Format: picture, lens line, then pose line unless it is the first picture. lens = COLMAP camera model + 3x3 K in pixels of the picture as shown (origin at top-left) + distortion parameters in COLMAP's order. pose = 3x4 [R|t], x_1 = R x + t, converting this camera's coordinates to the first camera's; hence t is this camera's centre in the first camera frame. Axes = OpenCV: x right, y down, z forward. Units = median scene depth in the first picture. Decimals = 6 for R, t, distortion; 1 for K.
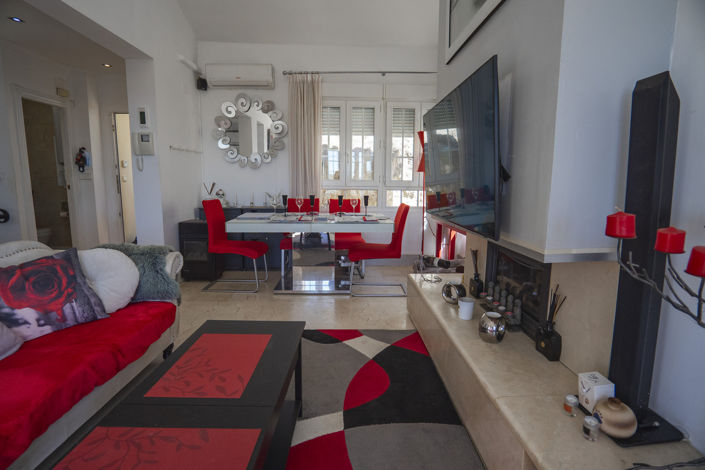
lens RADIAL K [[357.8, 0, 345.1], [0, 357.8, 224.3], [0, 0, 1]] dist [-0.034757, 0.010926]
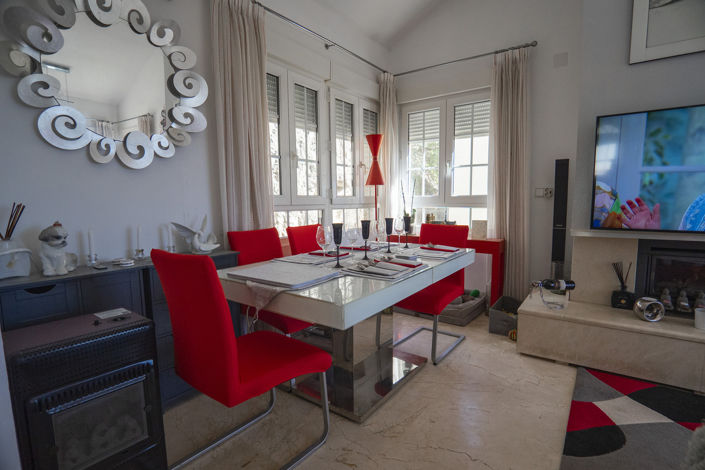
lens RADIAL K [[340.3, 0, 361.8], [0, 340.3, 238.7], [0, 0, 1]] dist [-0.029333, 0.005610]
pose [[0.576708, -0.105118, 0.810159, -0.452163], [0.109605, 0.992677, 0.050778, -0.068142], [-0.809564, 0.059513, 0.584006, 0.581171]]
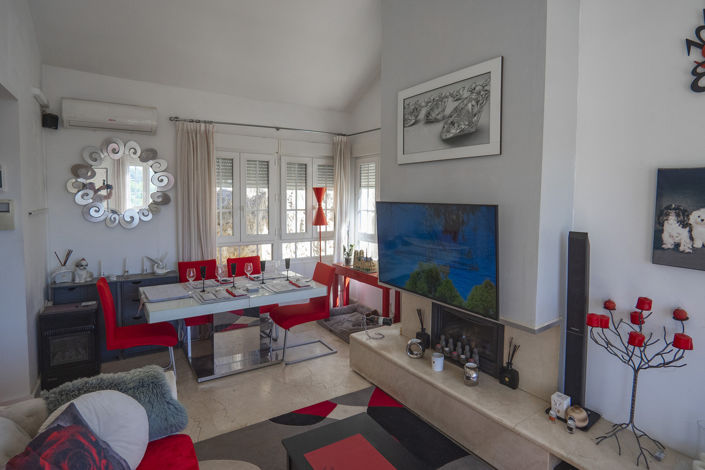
lens RADIAL K [[392.7, 0, 366.6], [0, 392.7, 208.3], [0, 0, 1]] dist [-0.022001, 0.000609]
pose [[0.831549, -0.019908, 0.555095, -0.309329], [0.064784, 0.996013, -0.061327, -0.117939], [-0.551661, 0.086958, 0.829523, -0.039826]]
